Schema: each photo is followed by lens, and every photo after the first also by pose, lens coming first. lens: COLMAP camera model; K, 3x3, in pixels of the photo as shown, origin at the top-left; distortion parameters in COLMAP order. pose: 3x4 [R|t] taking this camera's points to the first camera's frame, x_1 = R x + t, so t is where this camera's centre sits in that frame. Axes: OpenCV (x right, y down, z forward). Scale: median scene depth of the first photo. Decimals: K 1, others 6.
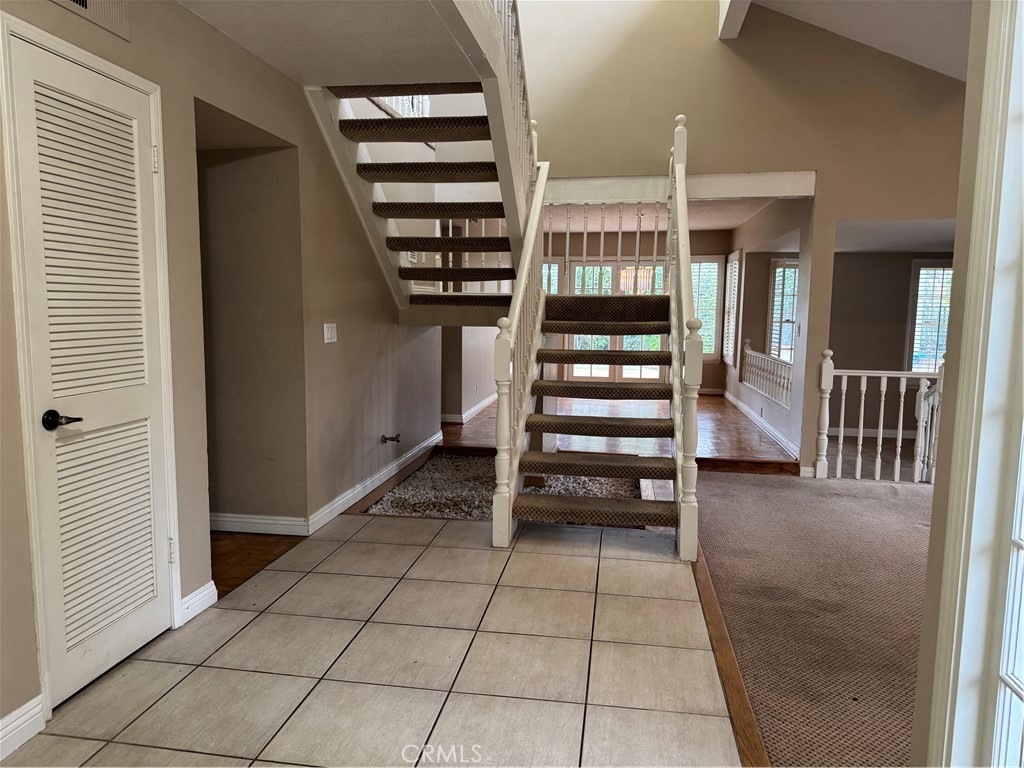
lens RADIAL K [[715.3, 0, 512.7], [0, 715.3, 388.5], [0, 0, 1]] dist [0.045373, -0.021590]
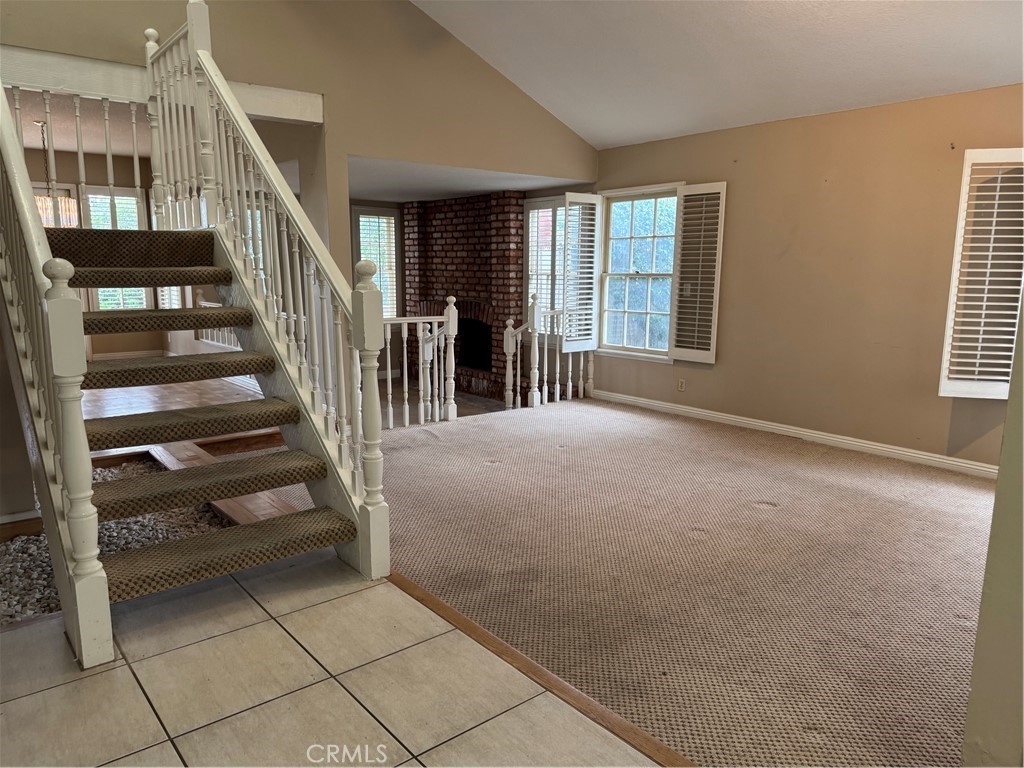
lens RADIAL K [[715.3, 0, 516.7], [0, 715.3, 388.2], [0, 0, 1]] dist [0.045373, -0.021590]
pose [[0.661101, -0.136022, 0.737864, -0.147260], [0.085070, 0.990677, 0.106406, -0.022570], [-0.745458, -0.007575, 0.666509, 0.279749]]
